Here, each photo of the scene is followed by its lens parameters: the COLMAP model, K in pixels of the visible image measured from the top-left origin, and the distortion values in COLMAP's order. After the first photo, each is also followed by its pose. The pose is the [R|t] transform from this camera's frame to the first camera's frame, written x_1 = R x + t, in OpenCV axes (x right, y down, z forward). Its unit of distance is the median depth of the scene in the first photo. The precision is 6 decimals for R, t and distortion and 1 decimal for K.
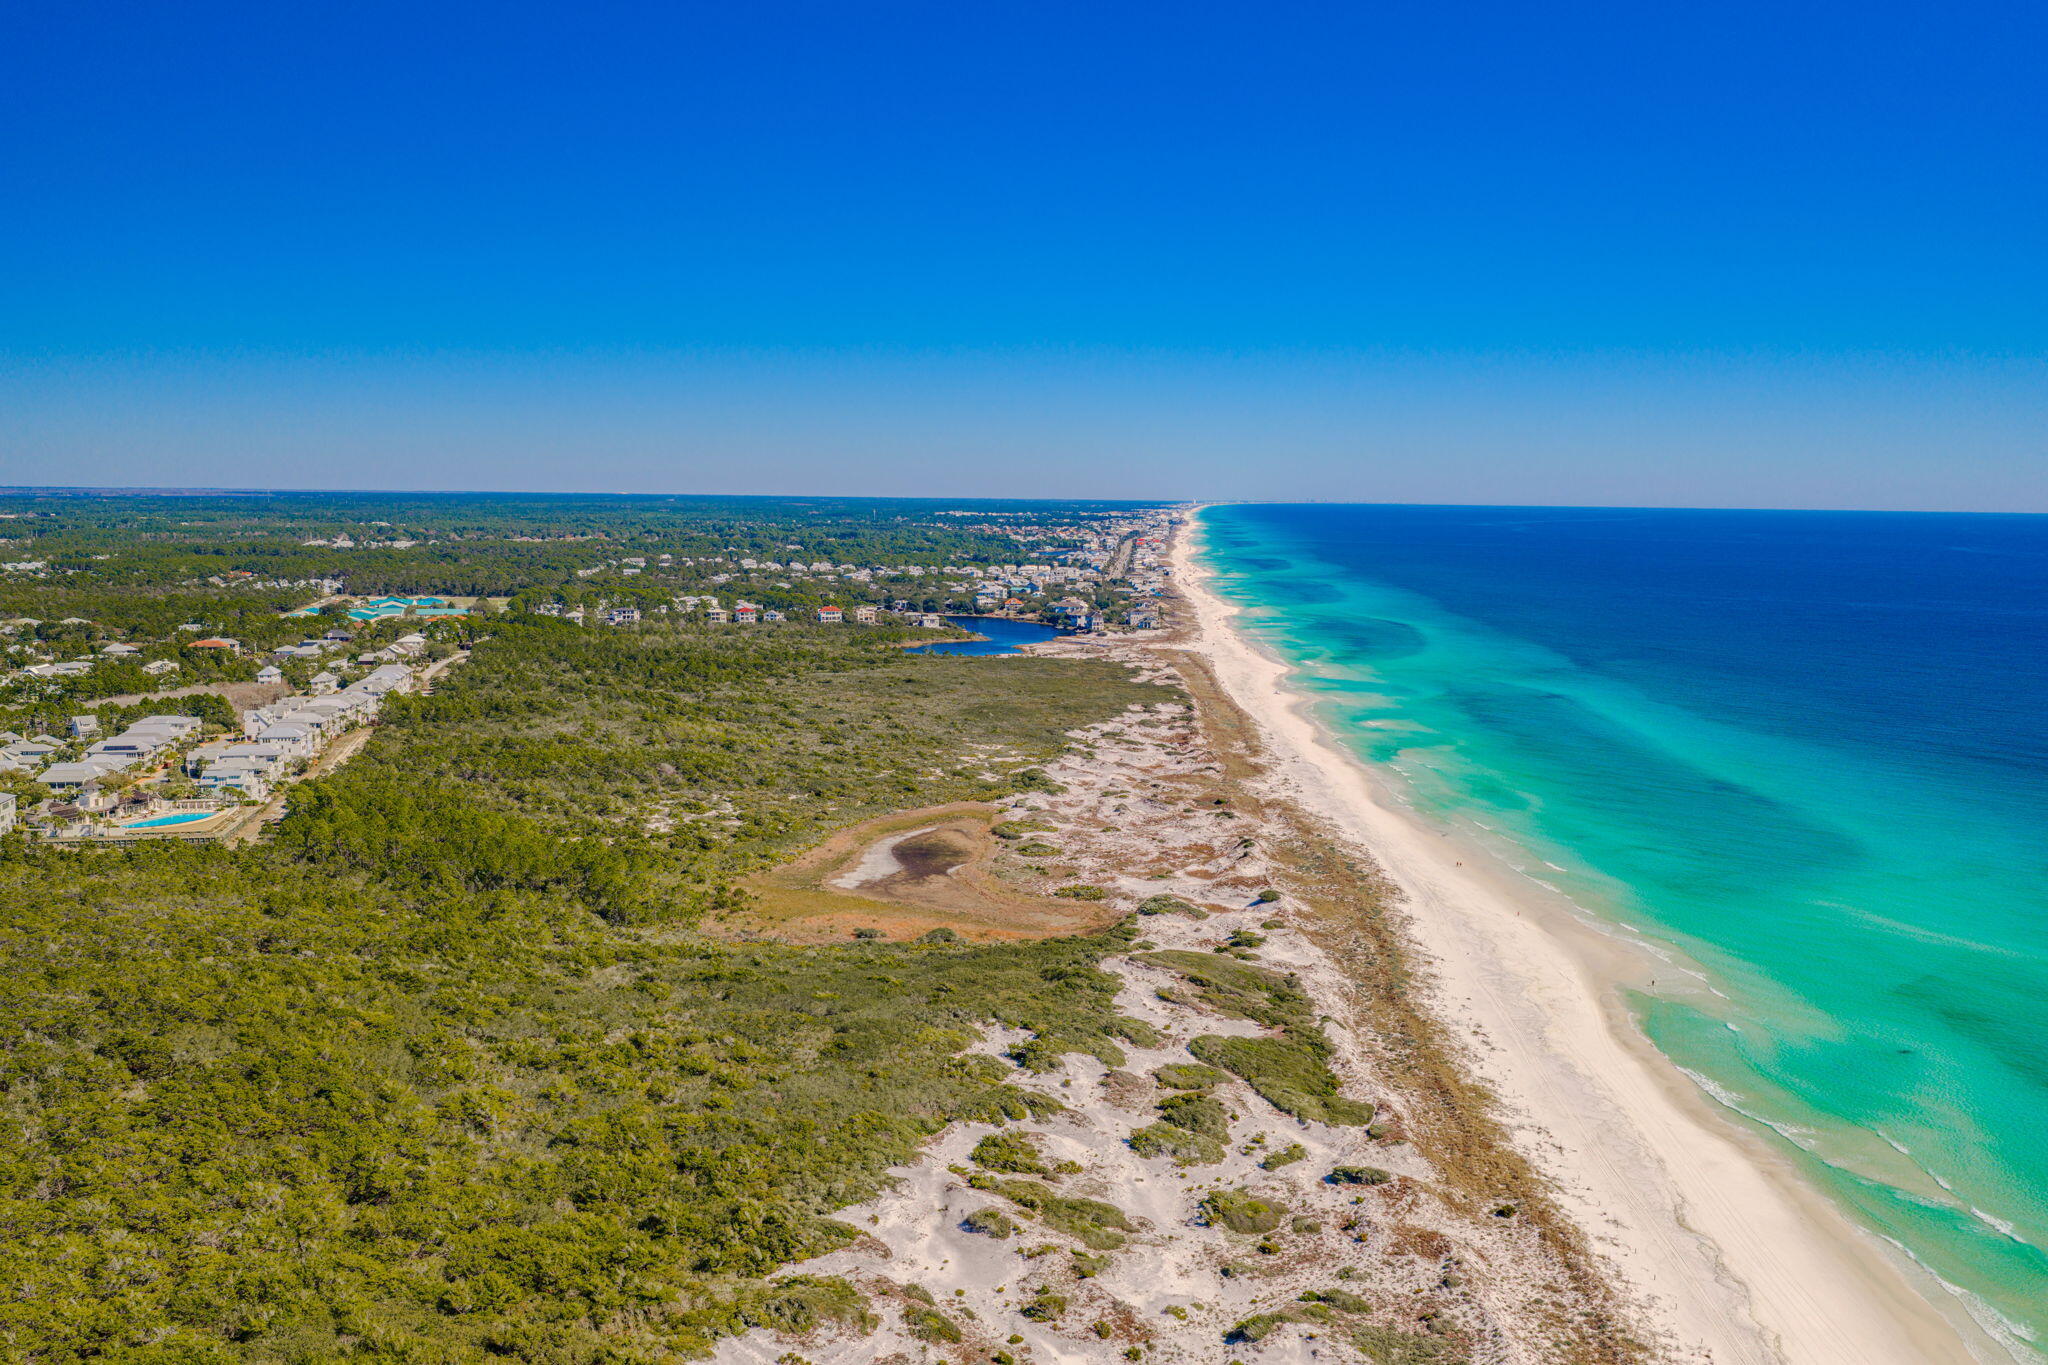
lens RADIAL K [[1688.4, 0, 1017.6], [0, 1688.4, 674.0], [0, 0, 1]] dist [0.019205, -0.032722]
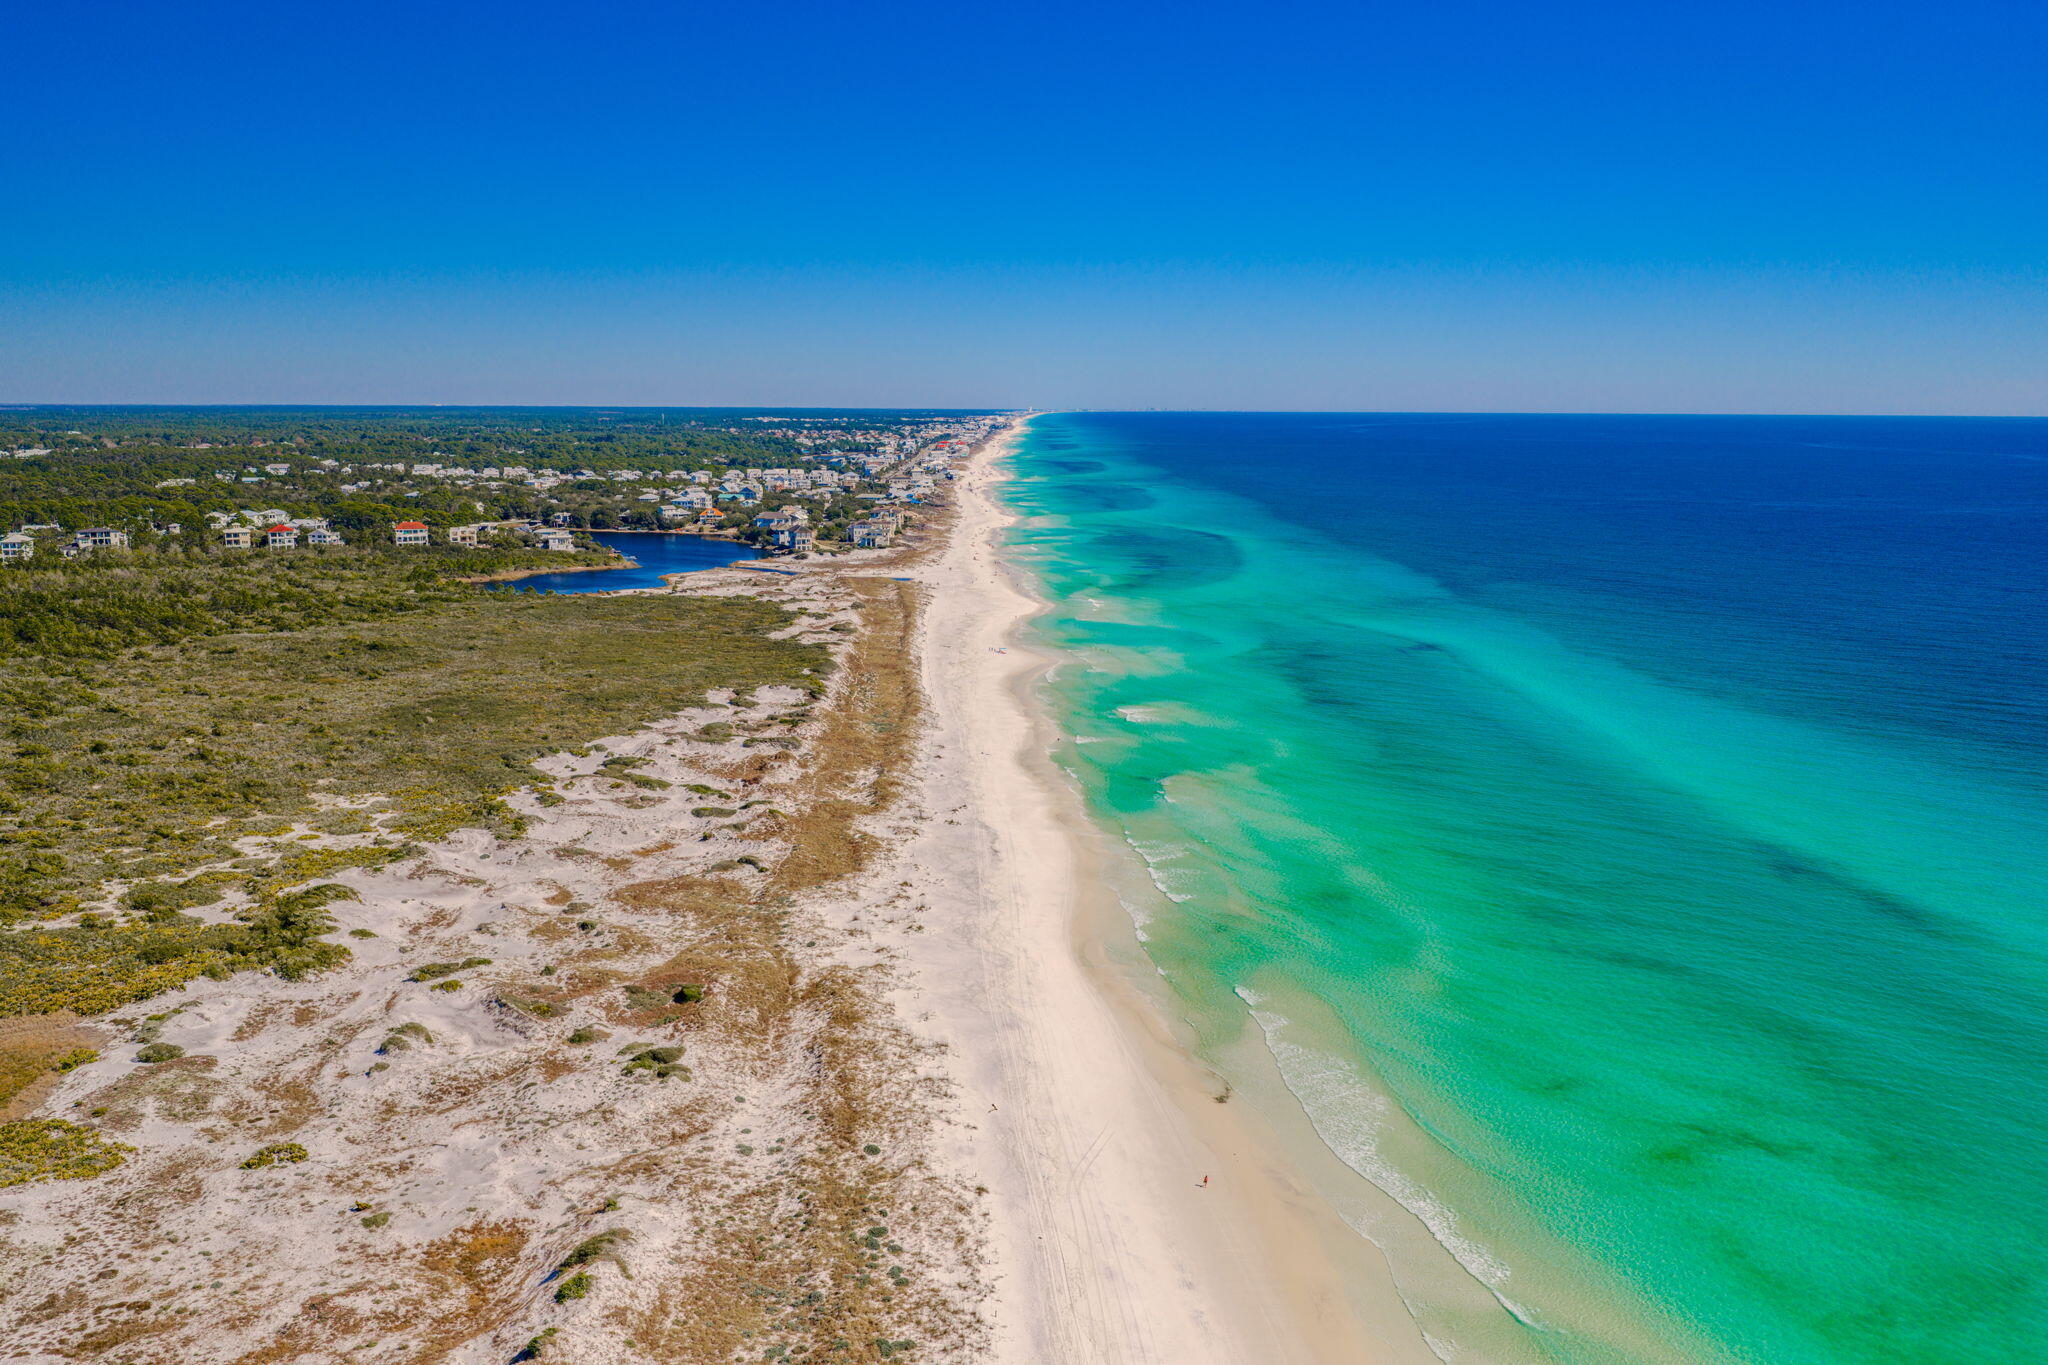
lens RADIAL K [[1688.4, 0, 1021.5], [0, 1688.4, 681.6], [0, 0, 1]] dist [0.019205, -0.032722]
pose [[0.995499, -0.021286, 0.092346, 0.067725], [0.016044, 0.998237, 0.057145, -0.008841], [-0.093400, -0.055407, 0.994086, 0.244655]]
